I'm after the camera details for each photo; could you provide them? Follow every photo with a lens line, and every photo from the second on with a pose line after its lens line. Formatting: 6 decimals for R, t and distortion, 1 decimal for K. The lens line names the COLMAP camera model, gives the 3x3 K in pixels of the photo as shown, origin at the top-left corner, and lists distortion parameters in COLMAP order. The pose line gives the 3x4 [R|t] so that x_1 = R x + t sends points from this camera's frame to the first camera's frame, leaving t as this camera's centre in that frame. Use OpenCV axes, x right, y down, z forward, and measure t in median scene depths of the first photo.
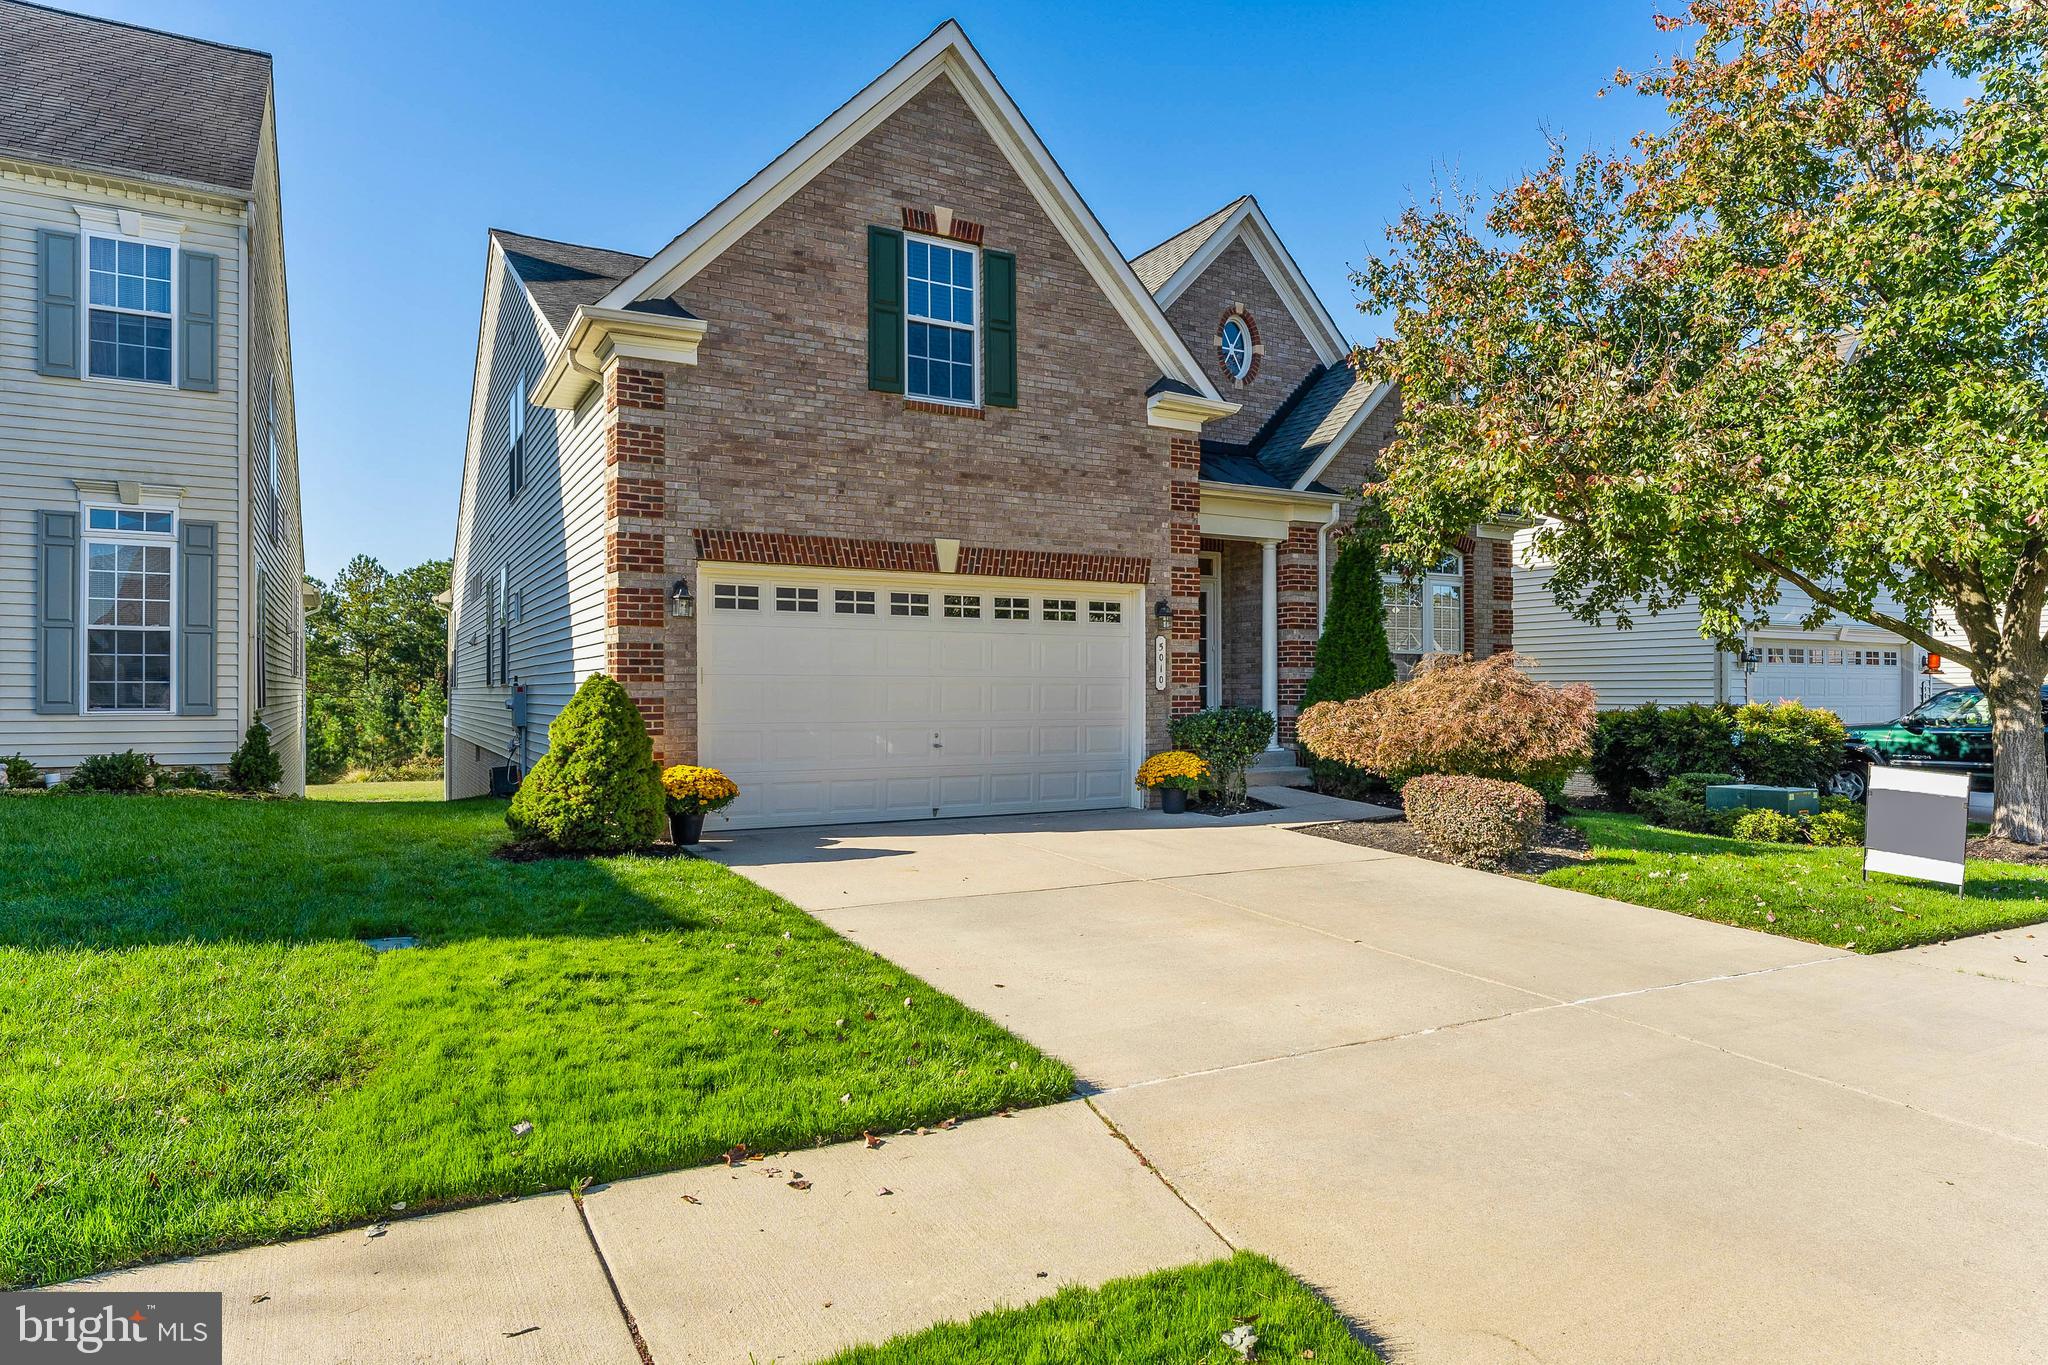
lens RADIAL K [[1161.7, 0, 1032.0], [0, 1161.7, 683.3], [0, 0, 1]] dist [-0.000249, -0.001563]
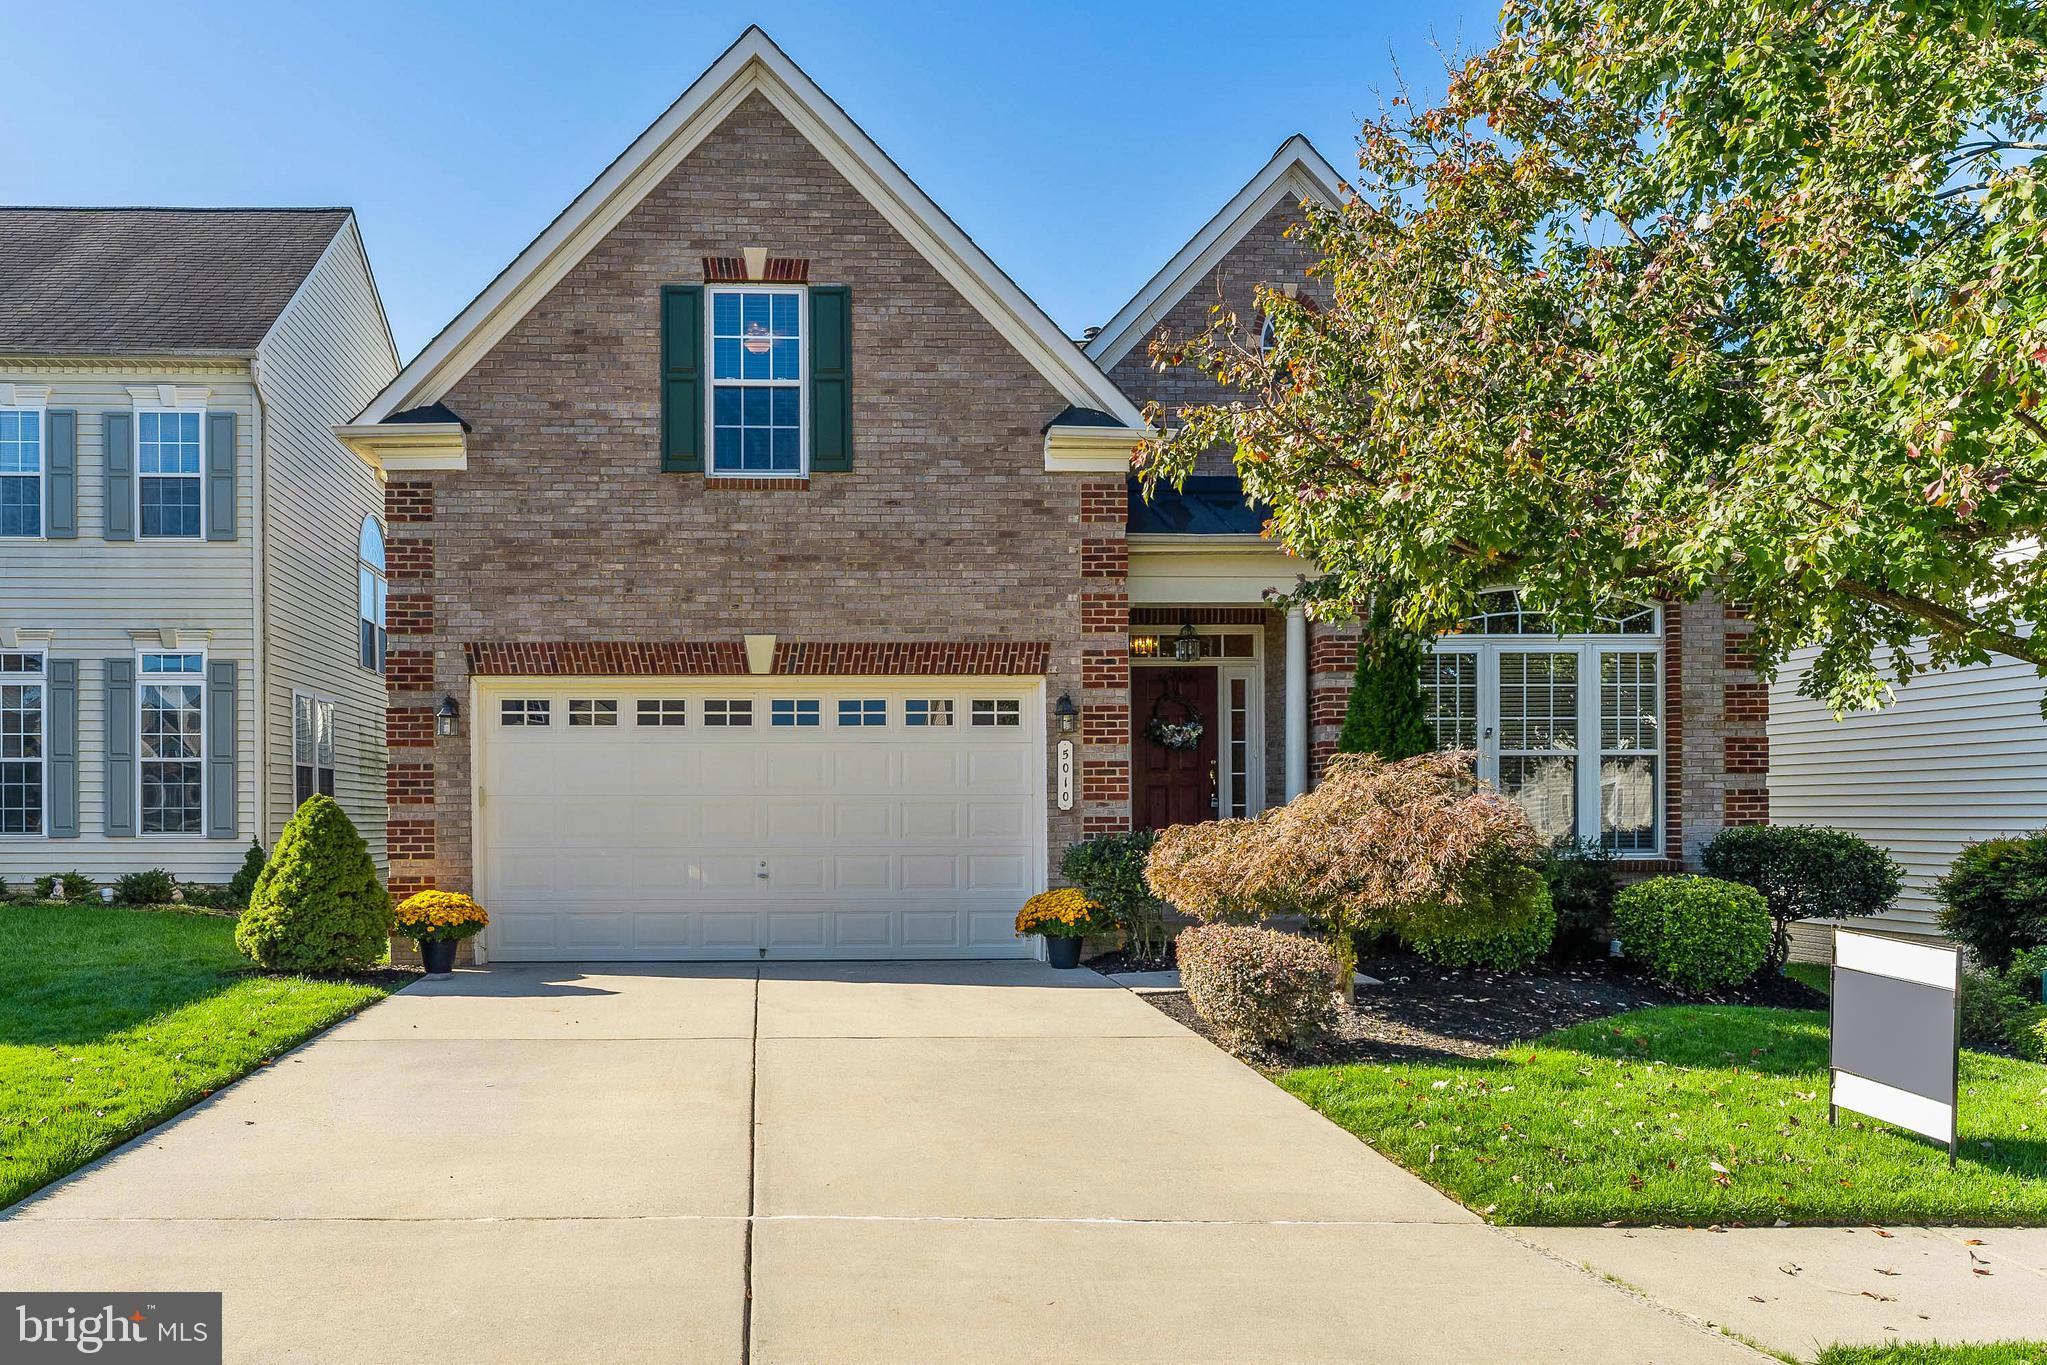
lens RADIAL K [[1405.7, 0, 869.9], [0, 1405.7, 823.0], [0, 0, 1]] dist [0.000516, -0.000569]
pose [[0.890185, -0.001942, -0.455595, 0.458479], [0.006638, 0.999940, 0.008707, 0.006107], [0.455551, -0.010775, 0.890145, 0.108115]]
